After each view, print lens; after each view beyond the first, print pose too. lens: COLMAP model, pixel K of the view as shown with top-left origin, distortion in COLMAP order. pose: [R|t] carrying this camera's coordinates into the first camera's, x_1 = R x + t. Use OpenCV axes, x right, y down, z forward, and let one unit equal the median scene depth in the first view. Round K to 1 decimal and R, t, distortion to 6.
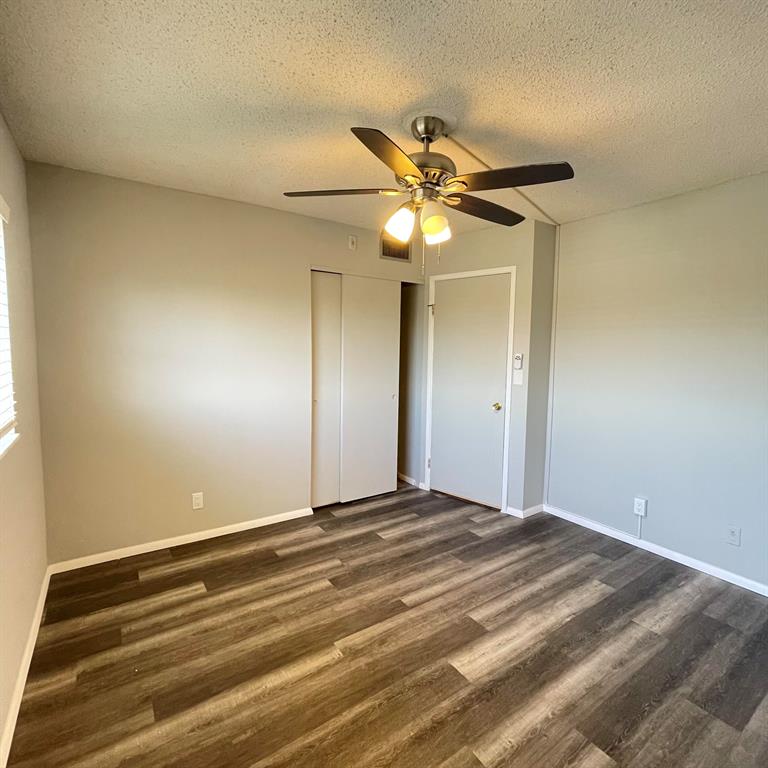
lens RADIAL K [[411.1, 0, 387.7], [0, 411.1, 384.5], [0, 0, 1]] dist [-0.004446, 0.001121]
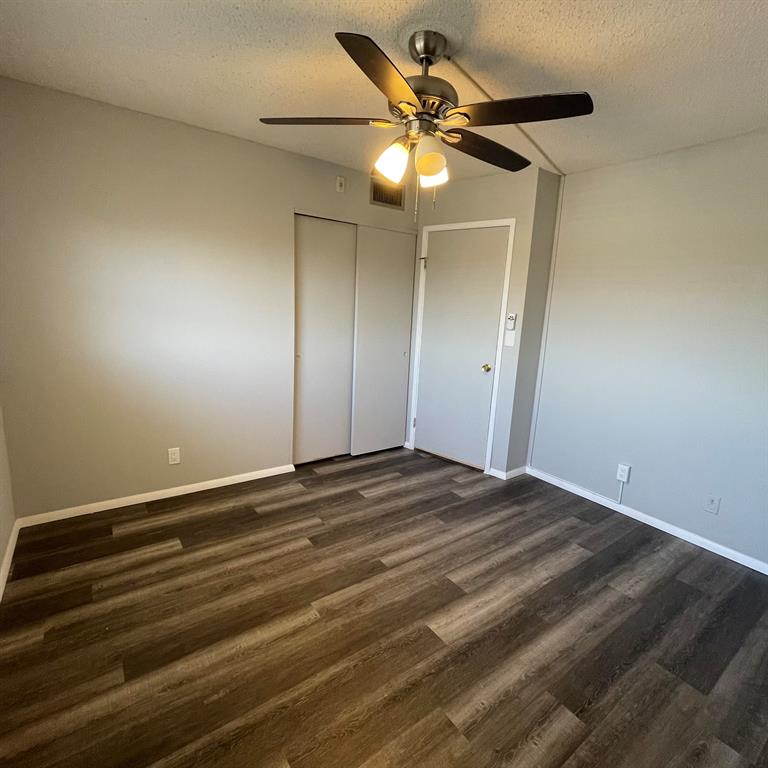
lens RADIAL K [[411.1, 0, 387.7], [0, 411.1, 384.5], [0, 0, 1]] dist [-0.004446, 0.001121]
pose [[0.999086, 0.029787, 0.030655, 0.007464], [-0.032929, 0.993638, 0.107695, -0.007209], [-0.027252, -0.108606, 0.993711, 0.063662]]
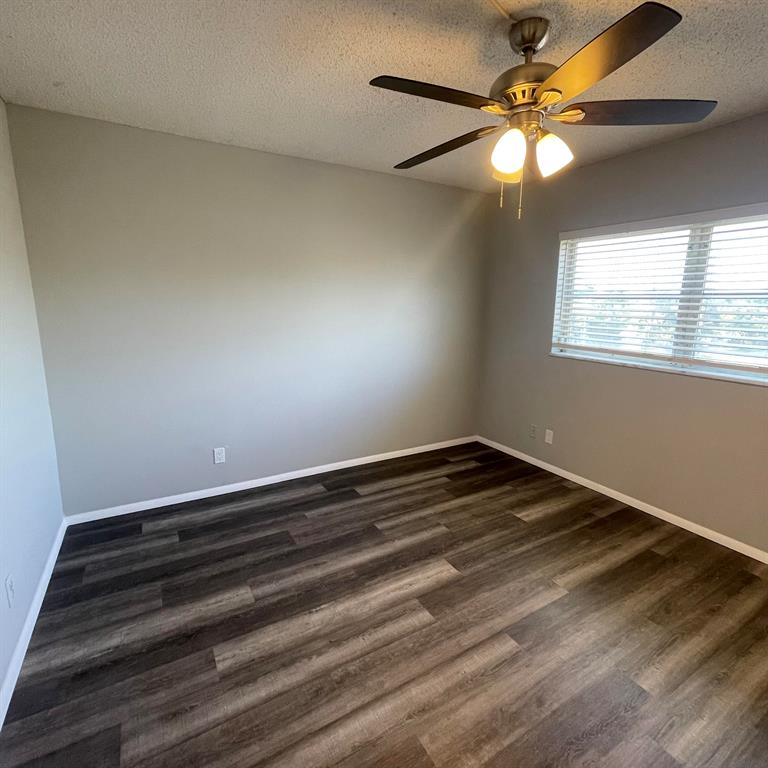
lens RADIAL K [[411.1, 0, 387.7], [0, 411.1, 384.5], [0, 0, 1]] dist [-0.004446, 0.001121]
pose [[-0.997335, -0.038721, 0.061835, 0.272209], [-0.019043, 0.956321, 0.291698, -0.167319], [-0.070429, 0.289743, -0.954510, 1.782541]]
